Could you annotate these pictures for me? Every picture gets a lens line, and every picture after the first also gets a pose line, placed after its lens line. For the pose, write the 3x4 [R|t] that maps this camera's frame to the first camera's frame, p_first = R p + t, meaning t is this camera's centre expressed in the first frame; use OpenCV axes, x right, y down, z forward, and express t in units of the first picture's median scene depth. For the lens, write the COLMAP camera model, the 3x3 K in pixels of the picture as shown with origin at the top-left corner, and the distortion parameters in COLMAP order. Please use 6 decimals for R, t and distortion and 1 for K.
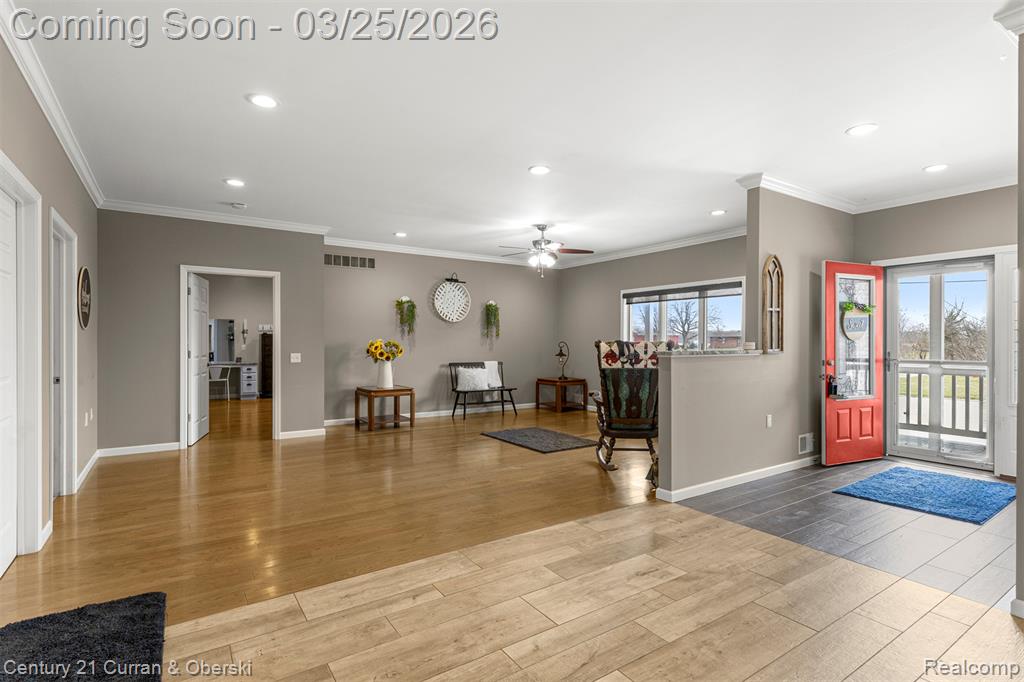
lens RADIAL K [[504.1, 0, 512.0], [0, 504.1, 341.7], [0, 0, 1]] dist [0.001894, -0.000106]
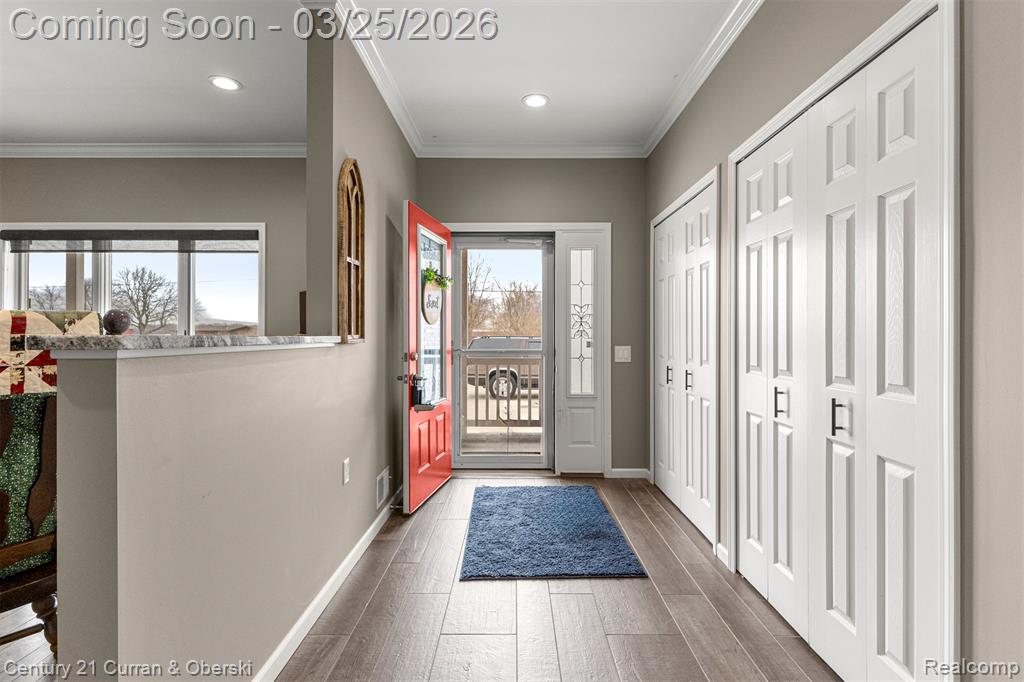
lens RADIAL K [[488.5, 0, 513.7], [0, 488.5, 338.3], [0, 0, 1]] dist [-0.000557, -0.000445]
pose [[0.555889, -0.002564, 0.831253, 0.116269], [-0.001109, 0.999992, 0.003826, 0.010325], [-0.831256, -0.003049, 0.555882, 0.363715]]
